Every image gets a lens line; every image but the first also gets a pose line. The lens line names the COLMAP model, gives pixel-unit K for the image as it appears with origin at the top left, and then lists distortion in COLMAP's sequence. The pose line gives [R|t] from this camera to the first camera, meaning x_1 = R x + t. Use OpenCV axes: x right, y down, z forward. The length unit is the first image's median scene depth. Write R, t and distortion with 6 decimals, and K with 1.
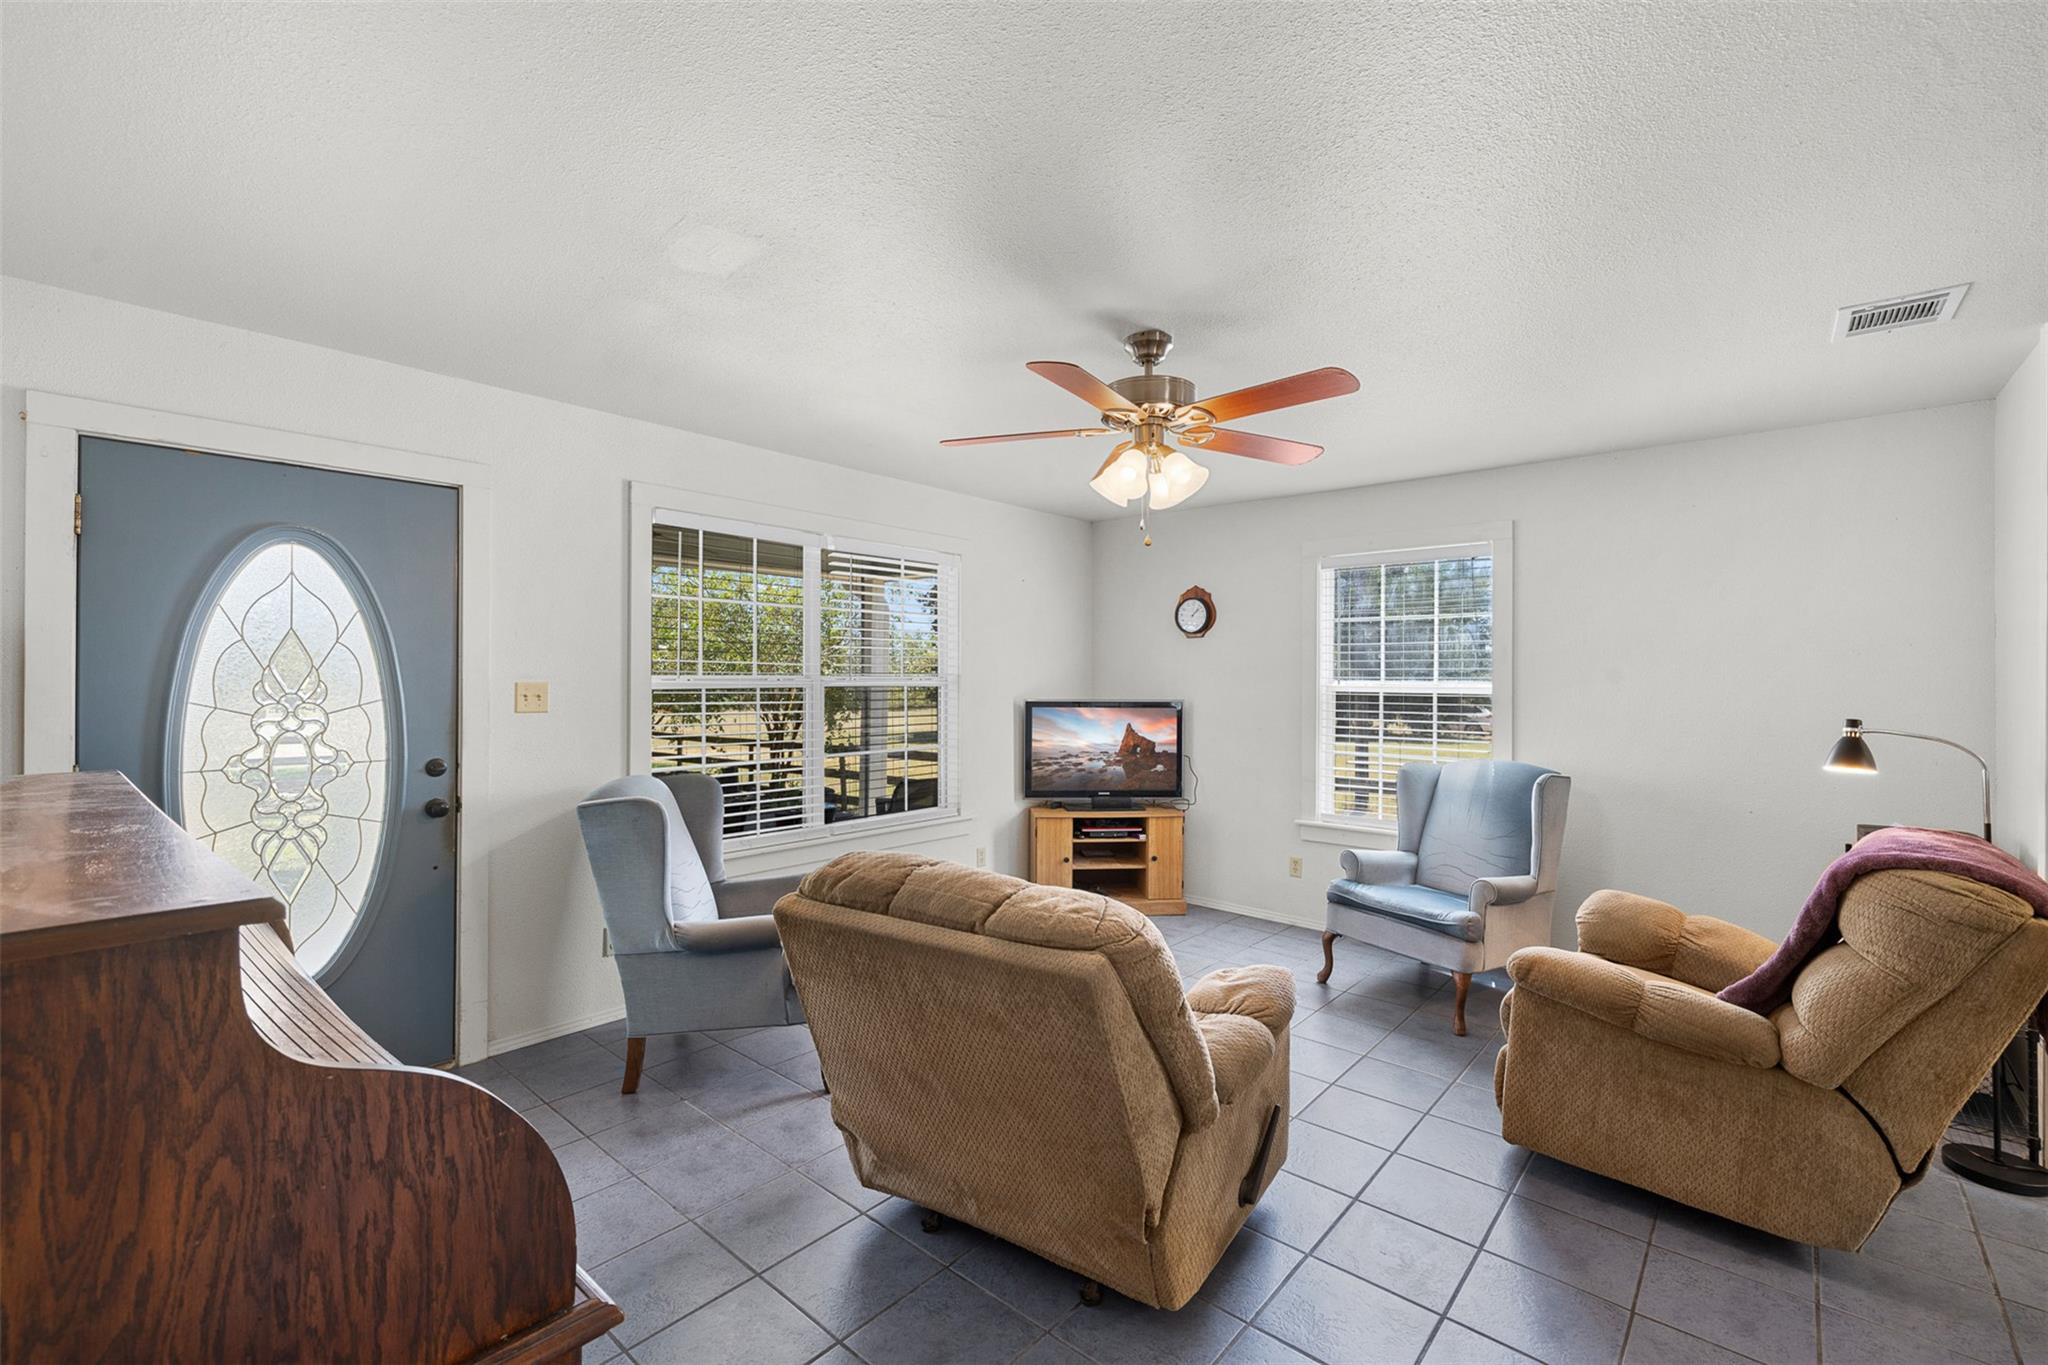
lens RADIAL K [[866.3, 0, 1024.0], [0, 866.3, 682.5], [0, 0, 1]] dist [0.001949, 0.000856]
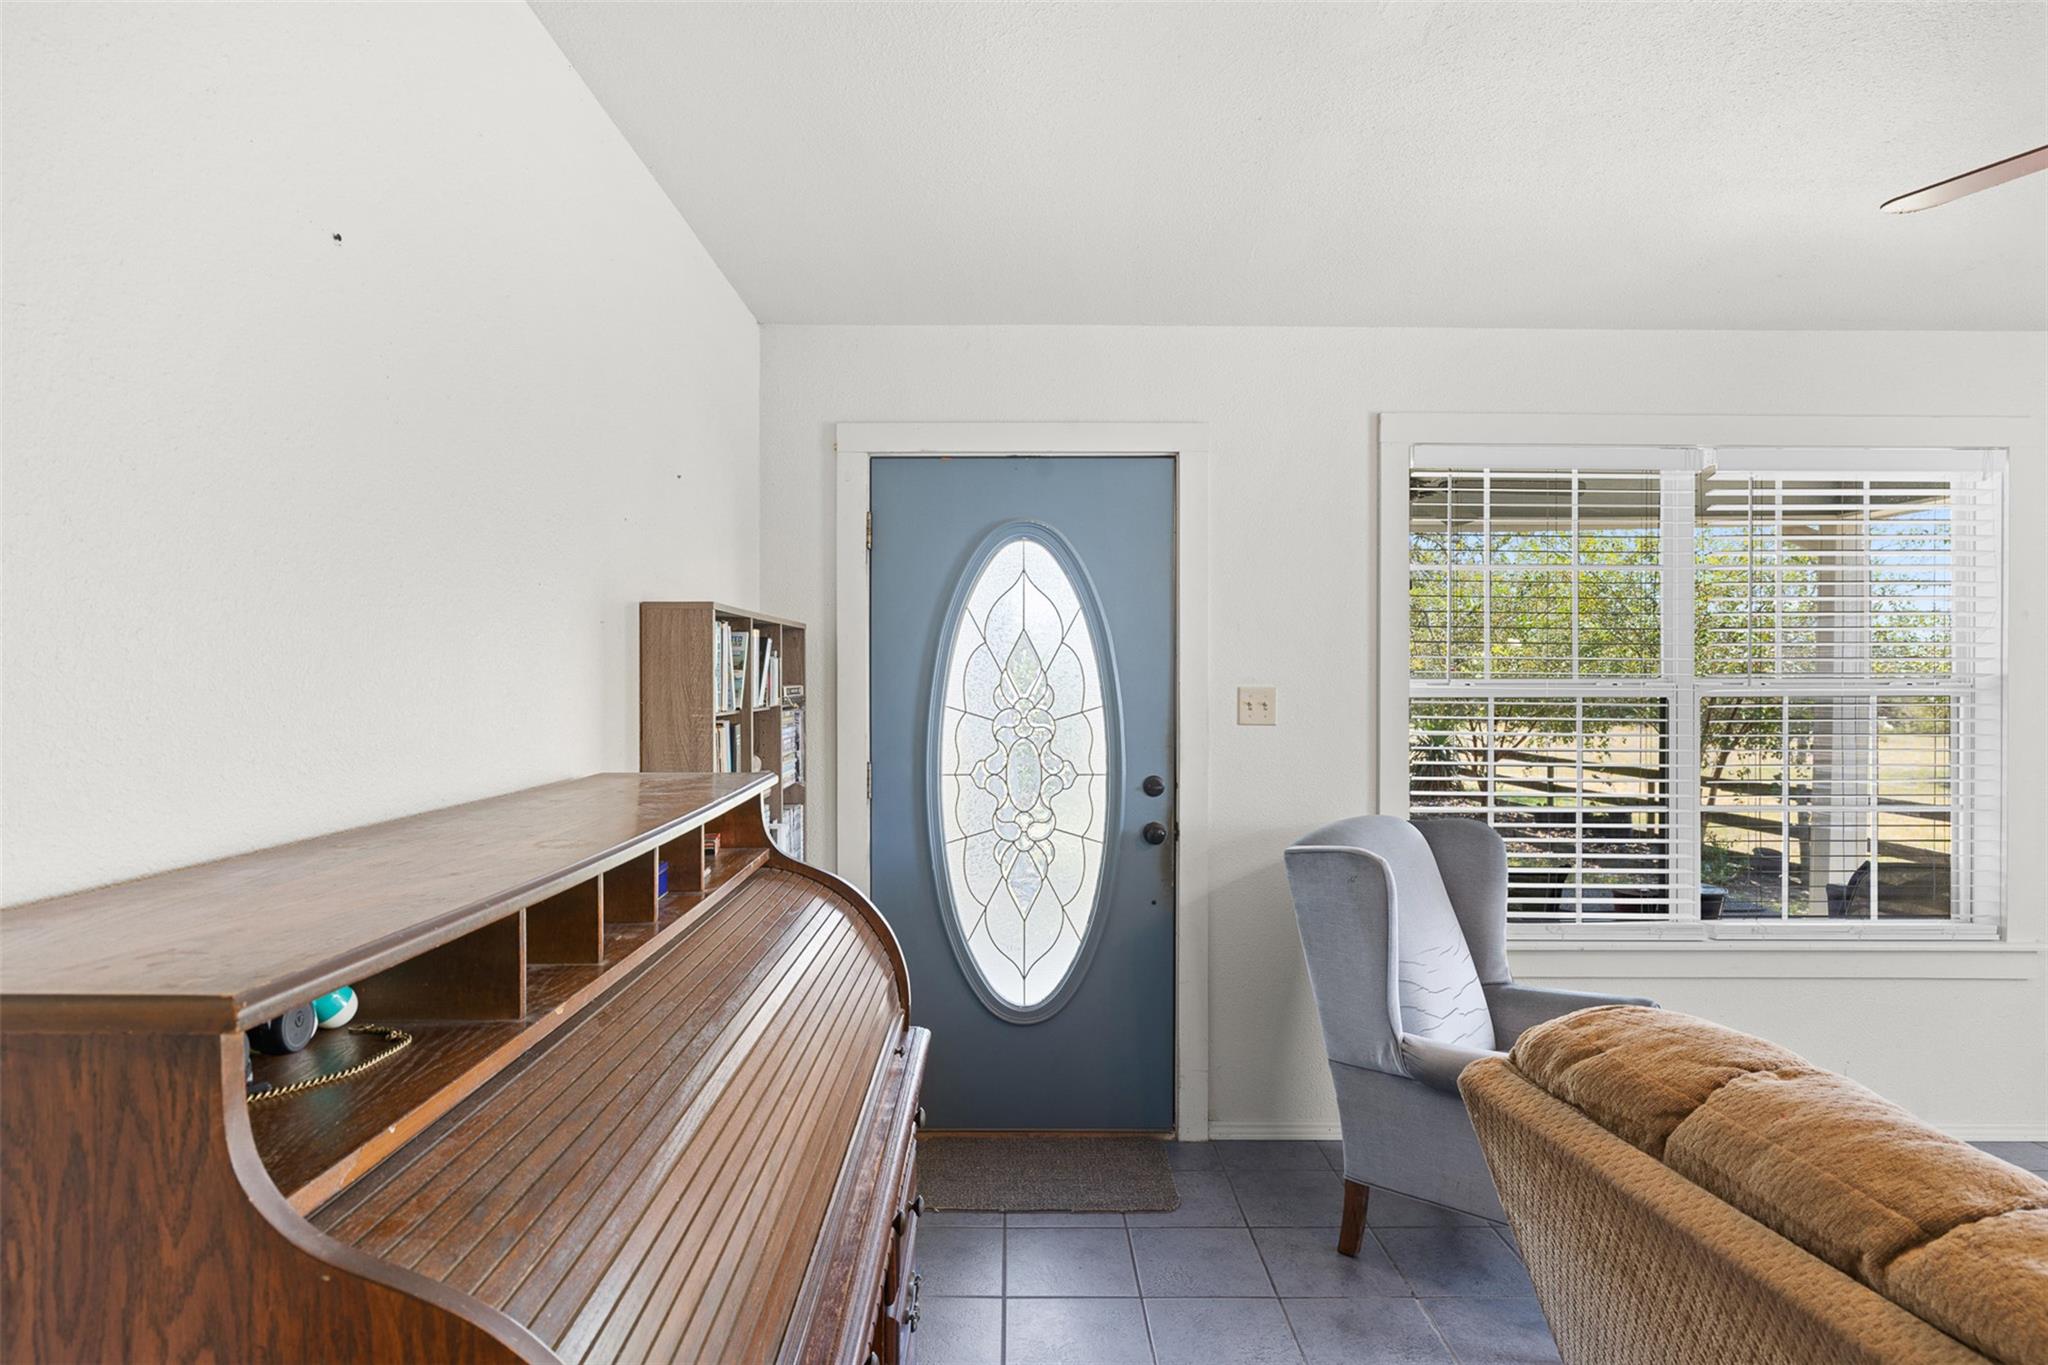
lens RADIAL K [[1081.0, 0, 1024.0], [0, 1081.0, 682.5], [0, 0, 1]] dist [-0.004315, 0.002186]
pose [[0.663415, 0.000770, -0.748251, 0.043491], [-0.005156, 0.999980, -0.003543, 0.000073], [0.748234, 0.006209, 0.663406, 0.217694]]
